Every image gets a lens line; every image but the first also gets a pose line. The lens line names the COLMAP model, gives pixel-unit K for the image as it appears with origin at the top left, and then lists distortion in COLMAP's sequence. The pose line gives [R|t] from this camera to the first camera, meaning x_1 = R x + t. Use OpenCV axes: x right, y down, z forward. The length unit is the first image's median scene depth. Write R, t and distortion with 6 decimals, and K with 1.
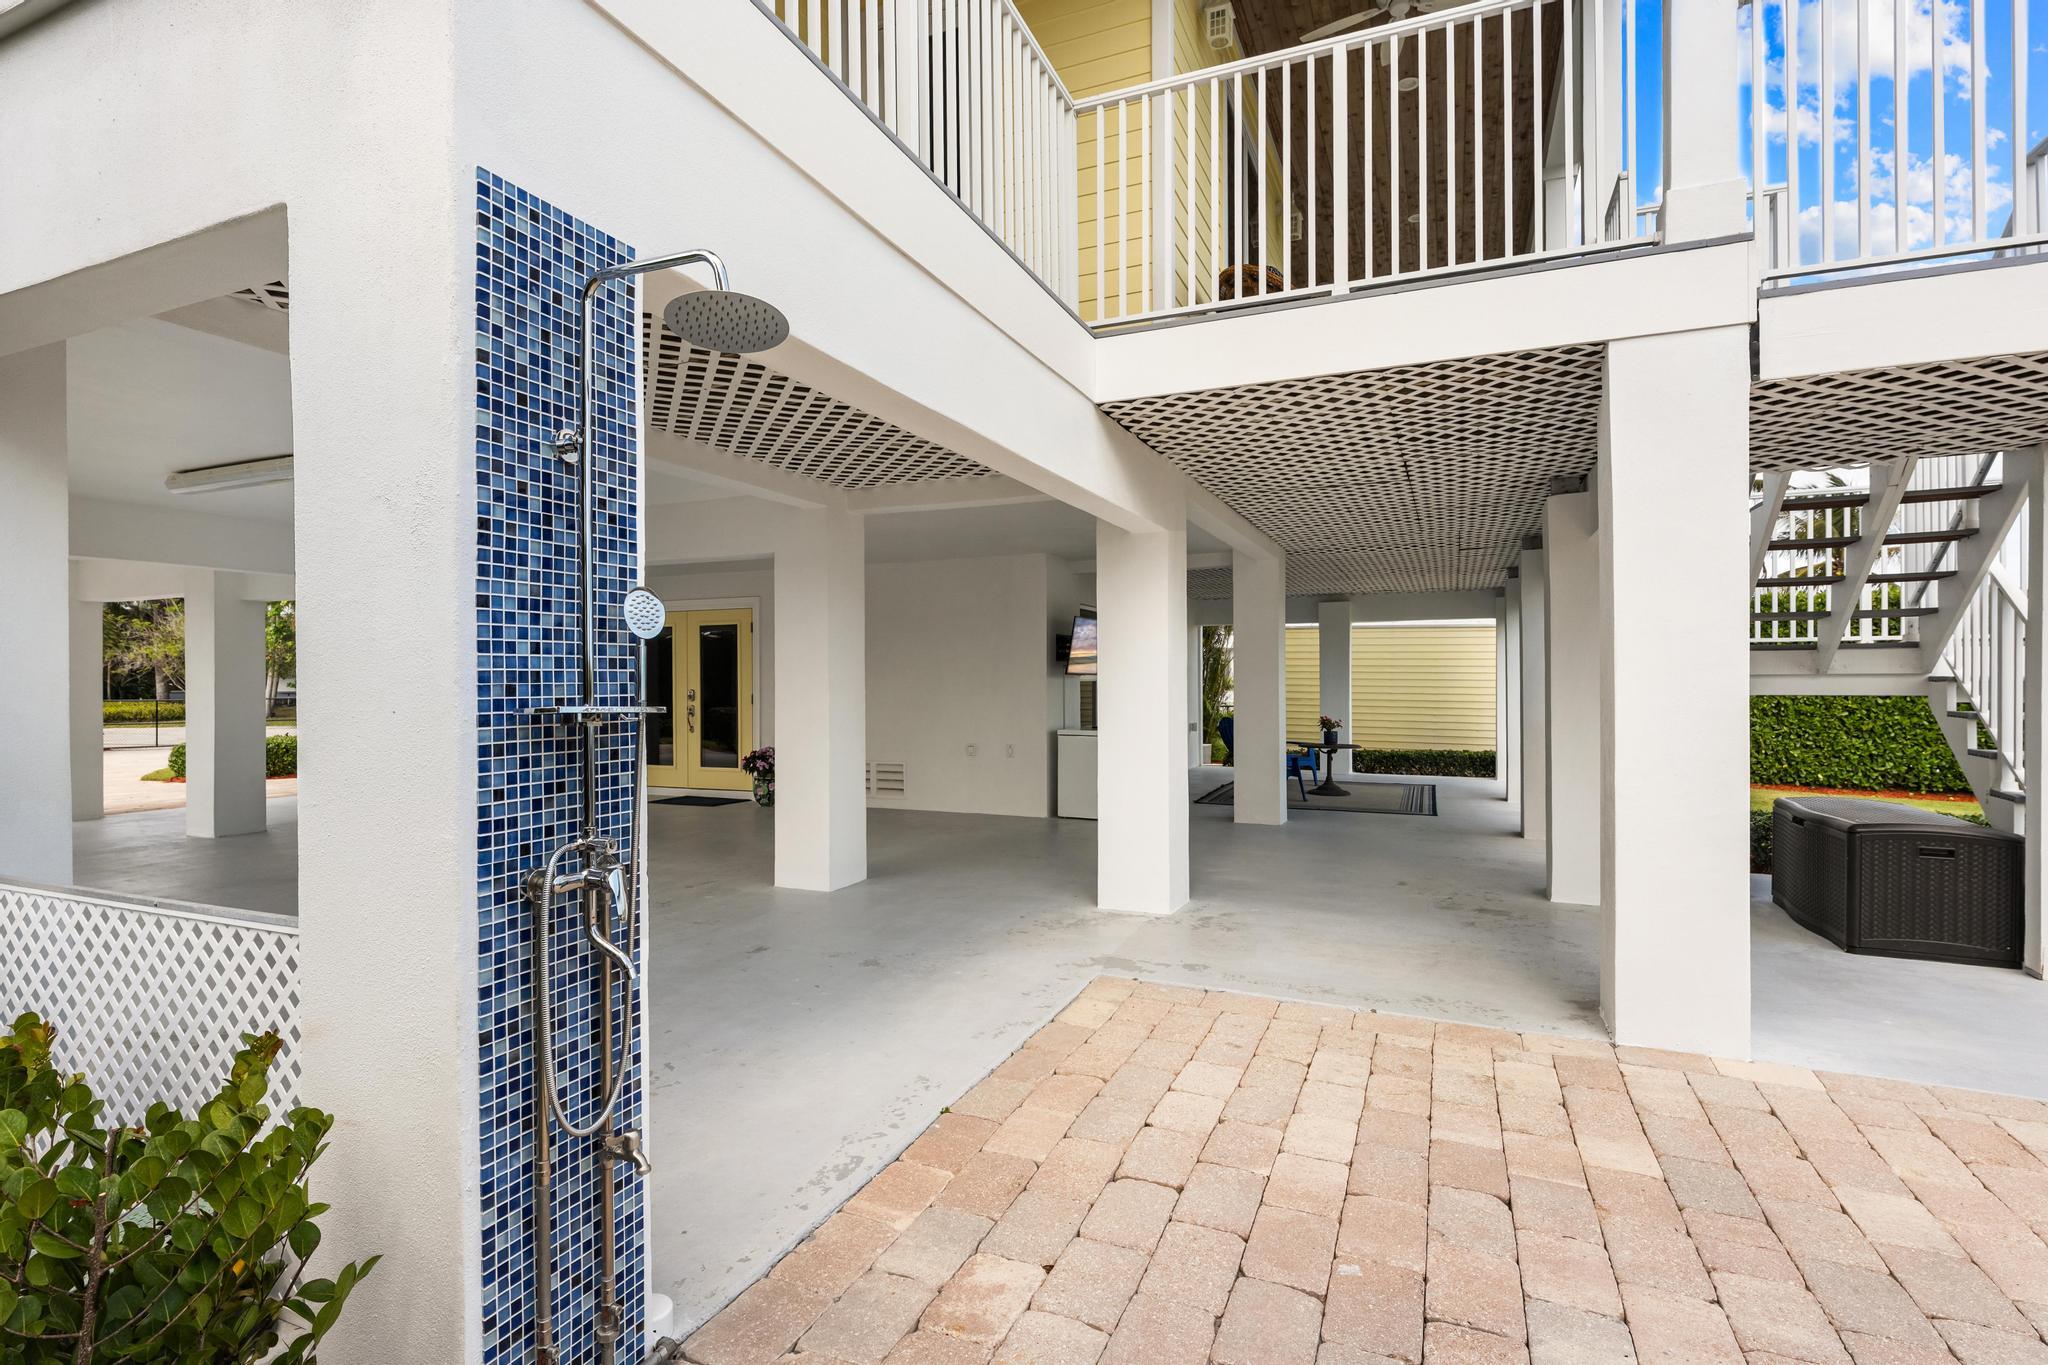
lens RADIAL K [[1003.3, 0, 1016.9], [0, 1003.3, 673.9], [0, 0, 1]] dist [-0.000723, 0.000187]
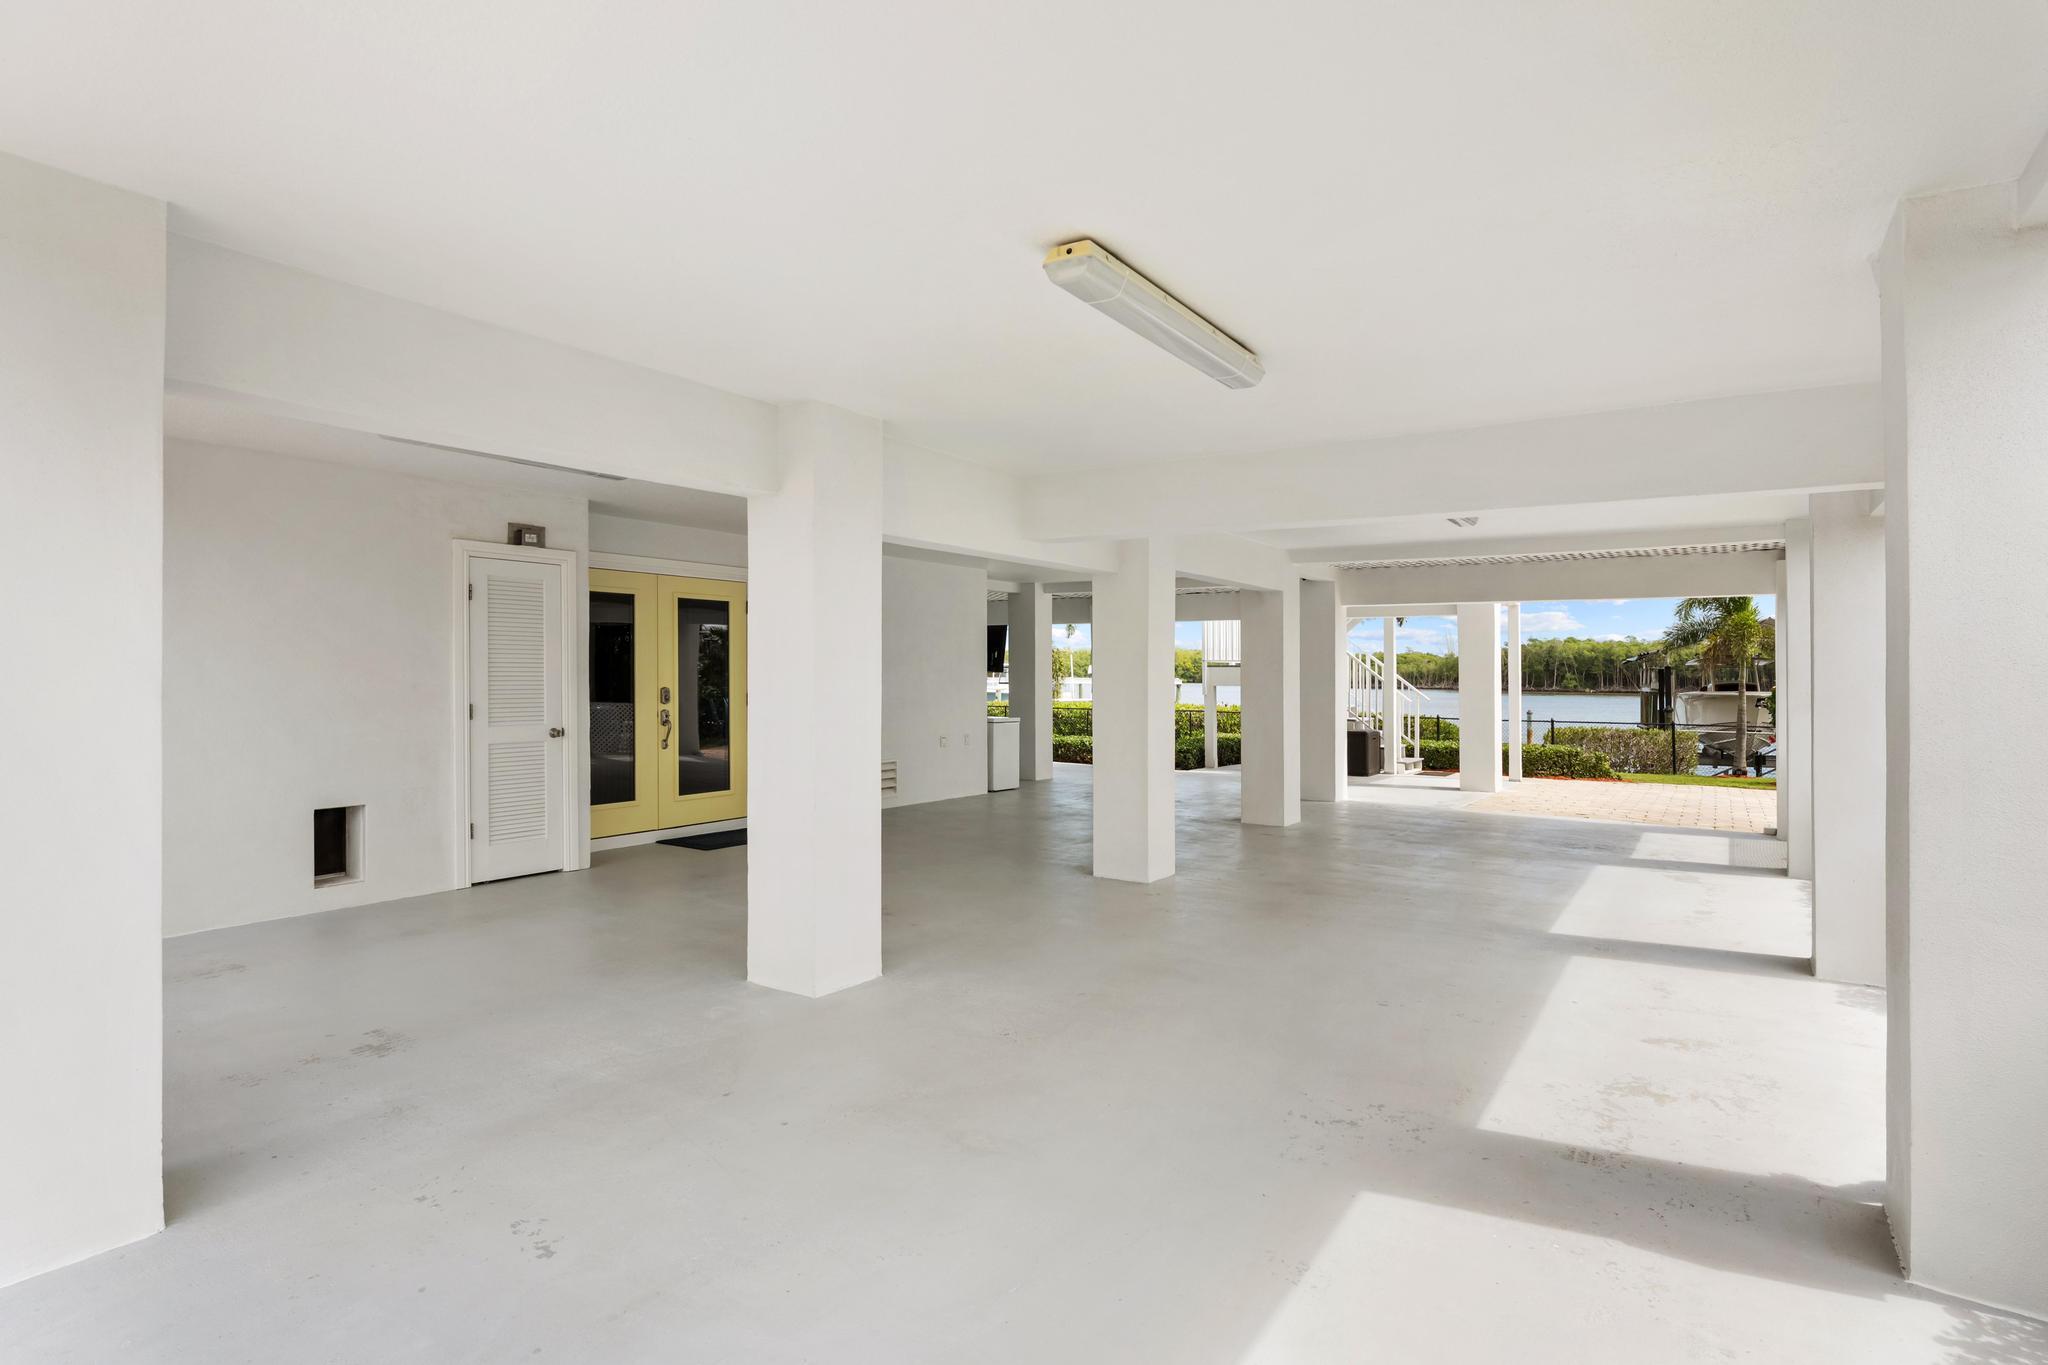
lens RADIAL K [[1044.9, 0, 1024.0], [0, 1044.9, 682.5], [0, 0, 1]] dist [0.000378, -0.000691]
pose [[0.180997, -0.003083, 0.983479, -1.703071], [-0.008717, 0.999951, 0.004739, 0.010846], [-0.983445, -0.009431, 0.180961, 1.075179]]
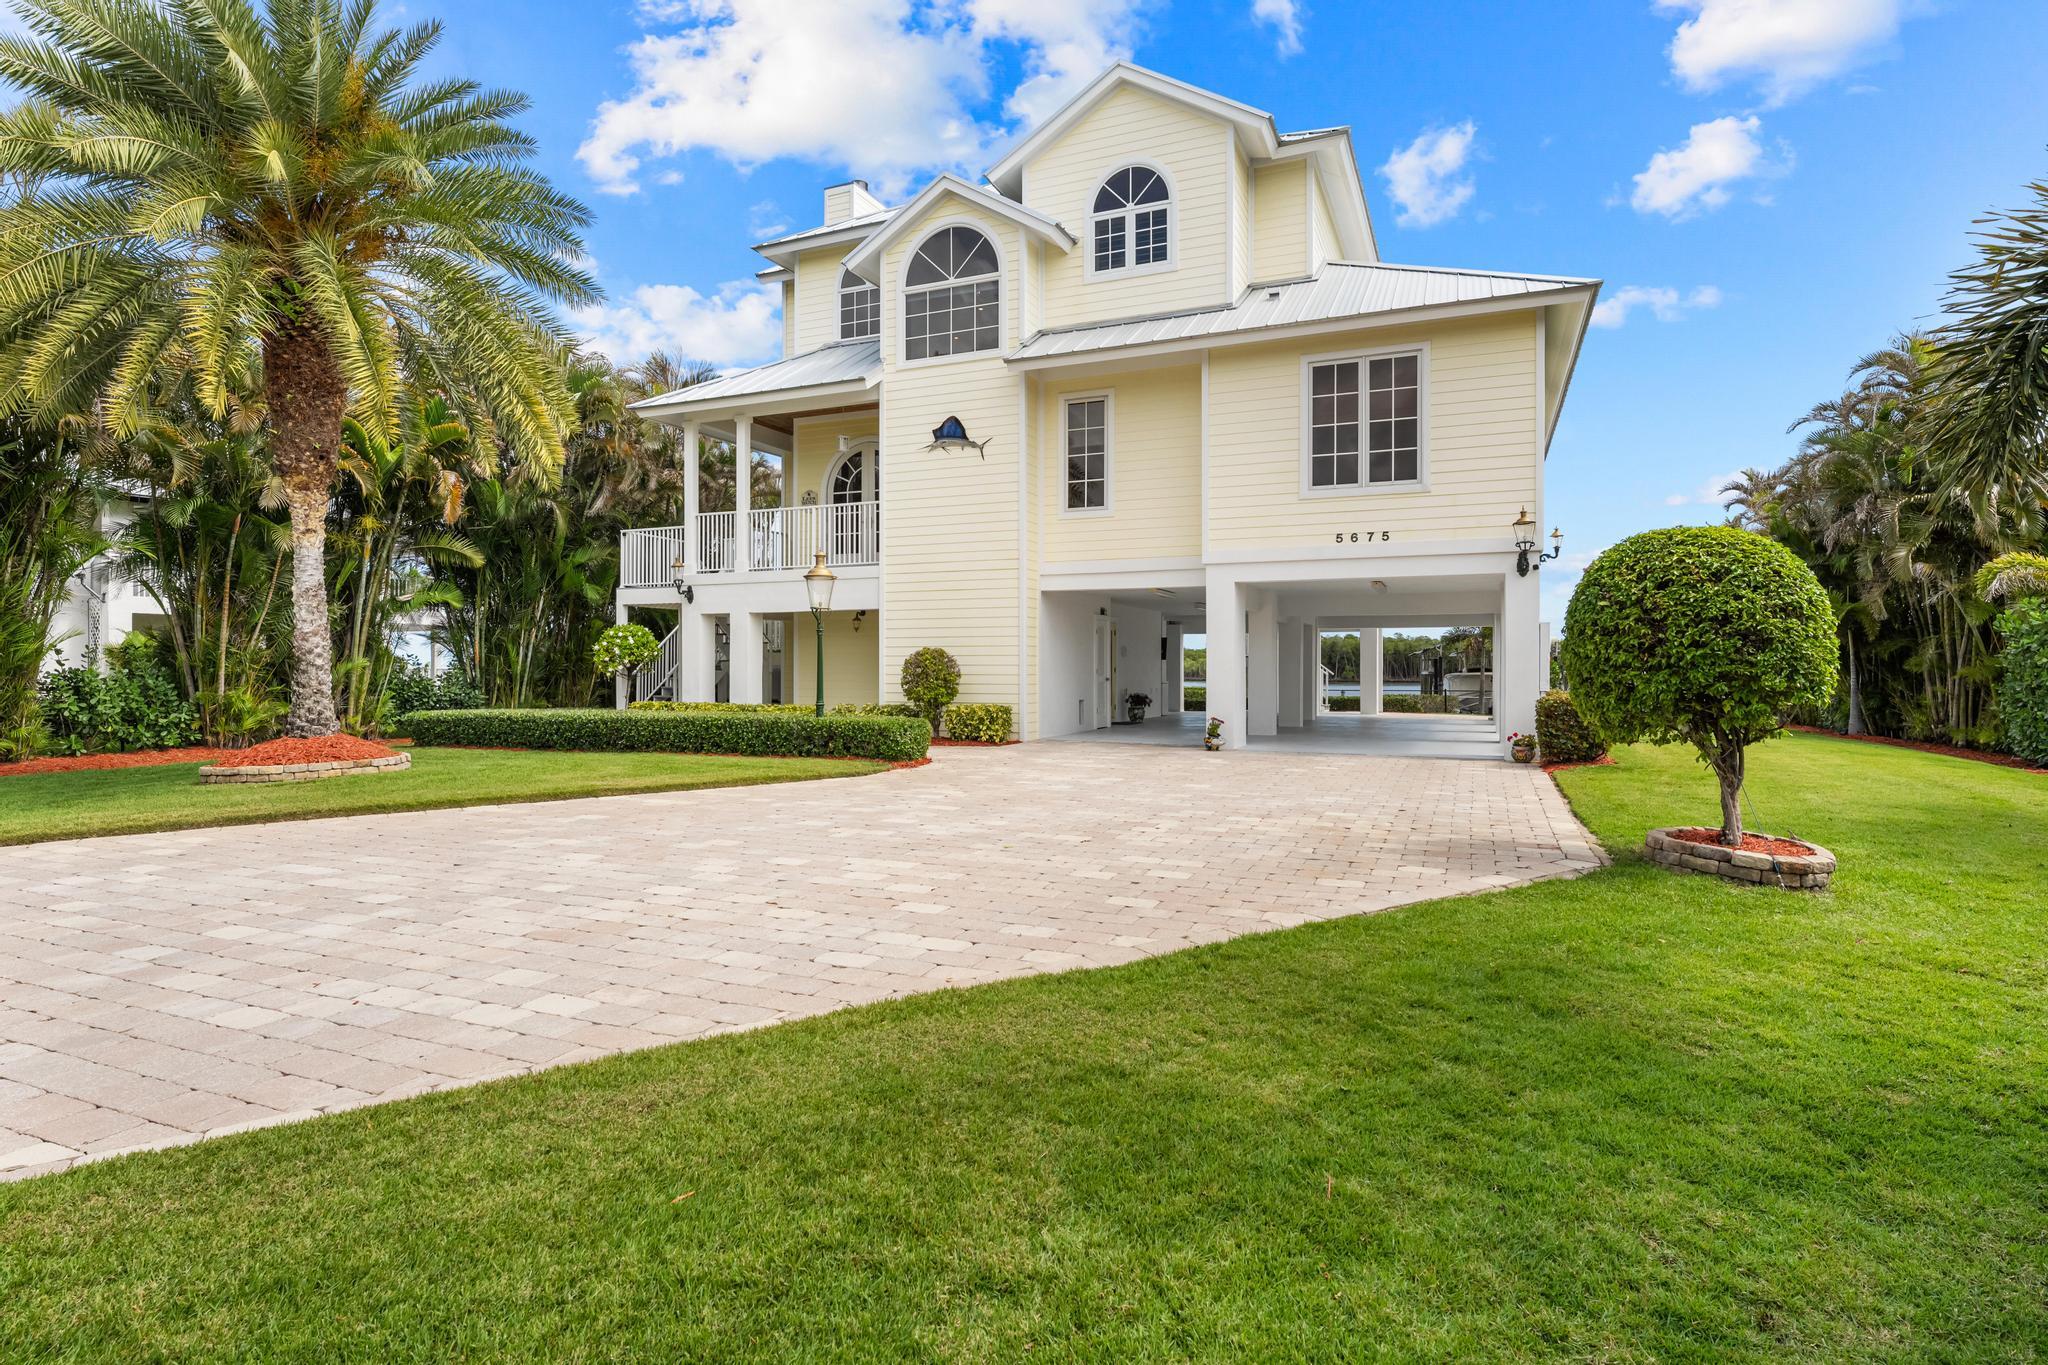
lens RADIAL K [[1038.1, 0, 1024.1], [0, 1038.1, 666.5], [0, 0, 1]] dist [0.001197, -0.000289]
pose [[-0.003007, 0.008378, 0.999960, -3.688651], [0.002612, 0.999962, -0.008371, 0.055806], [-0.999992, 0.002586, -0.003028, 1.952500]]
